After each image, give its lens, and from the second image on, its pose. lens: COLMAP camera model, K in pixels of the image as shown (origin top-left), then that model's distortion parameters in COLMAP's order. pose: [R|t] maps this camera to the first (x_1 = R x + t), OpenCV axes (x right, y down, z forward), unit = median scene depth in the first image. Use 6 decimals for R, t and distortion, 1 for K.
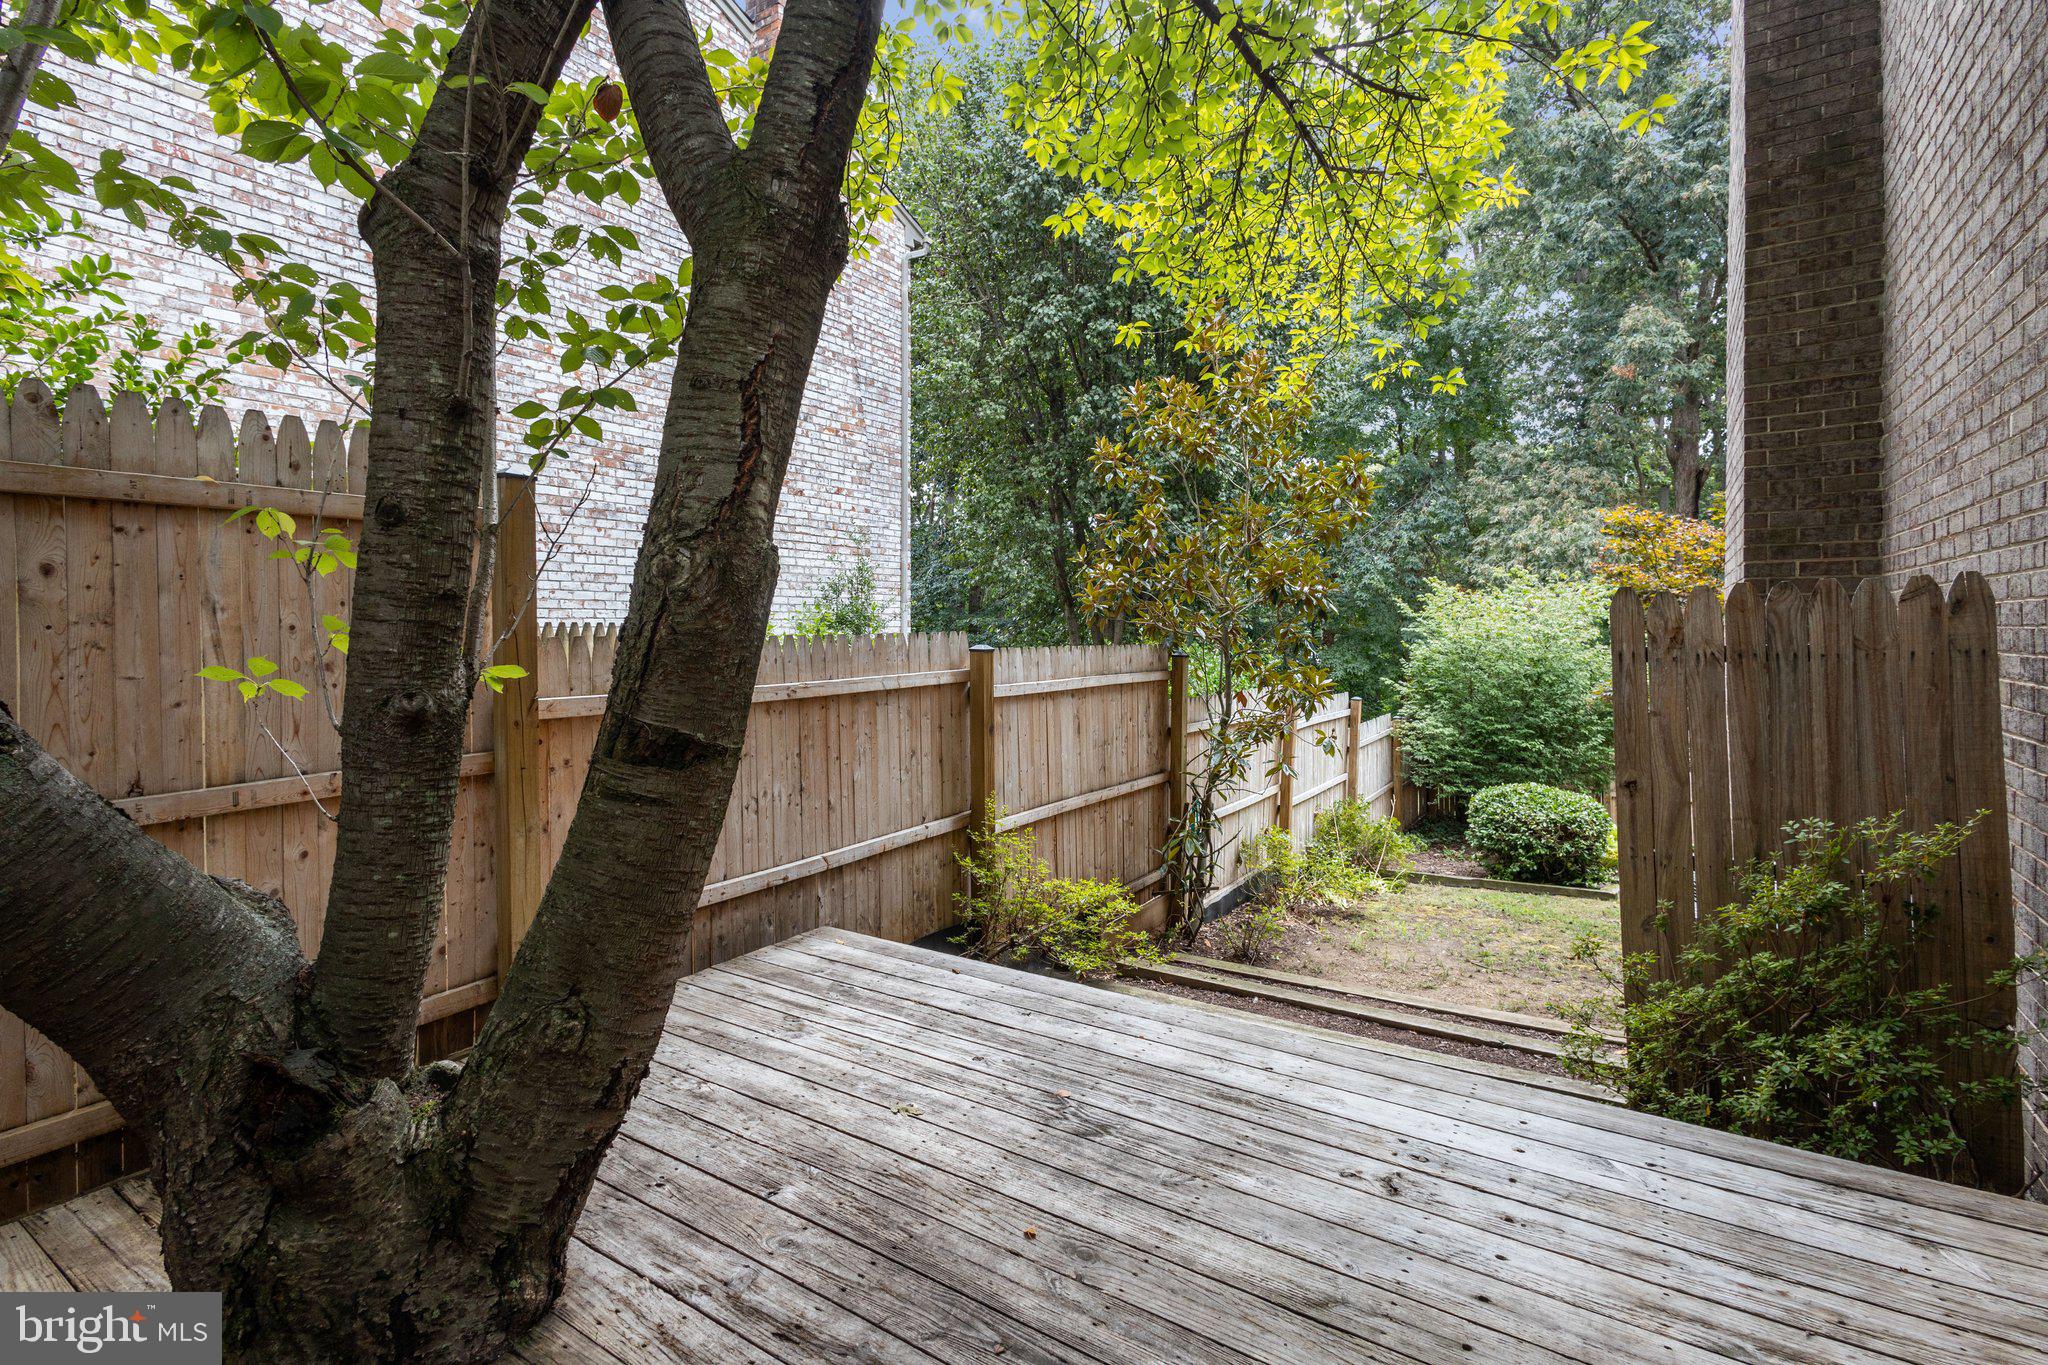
lens RADIAL K [[938.0, 0, 1027.2], [0, 938.0, 684.1], [0, 0, 1]] dist [0.008747, 0.000218]
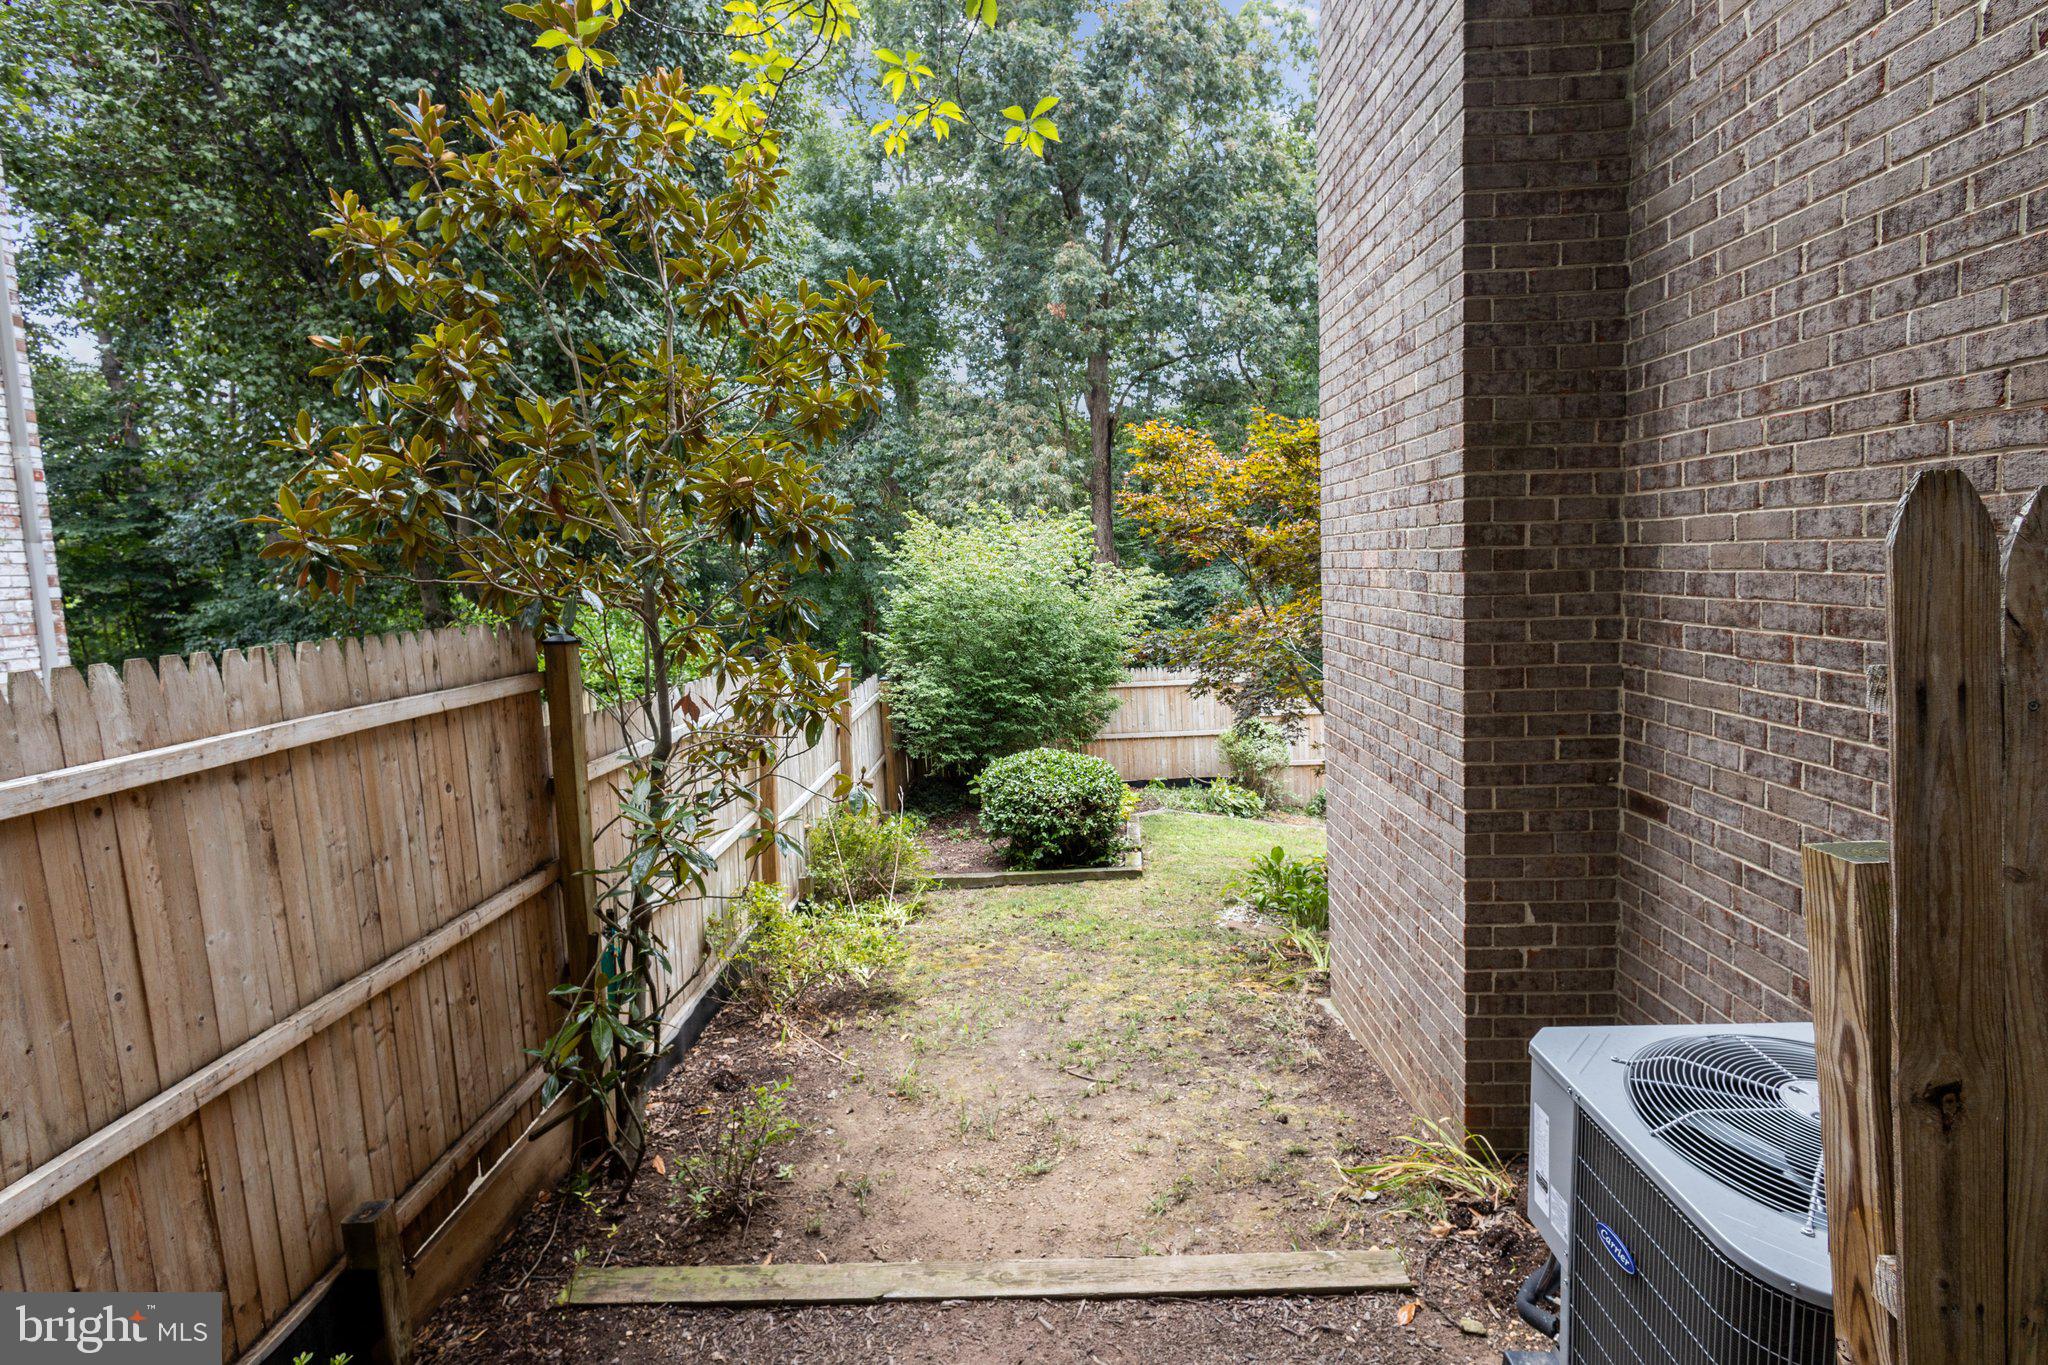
lens RADIAL K [[938.0, 0, 1027.2], [0, 938.0, 684.1], [0, 0, 1]] dist [0.008747, 0.000218]
pose [[0.842475, -0.084154, 0.532122, 0.067727], [0.050661, 0.995723, 0.077263, -0.022783], [-0.536348, -0.038135, 0.843135, 0.280206]]
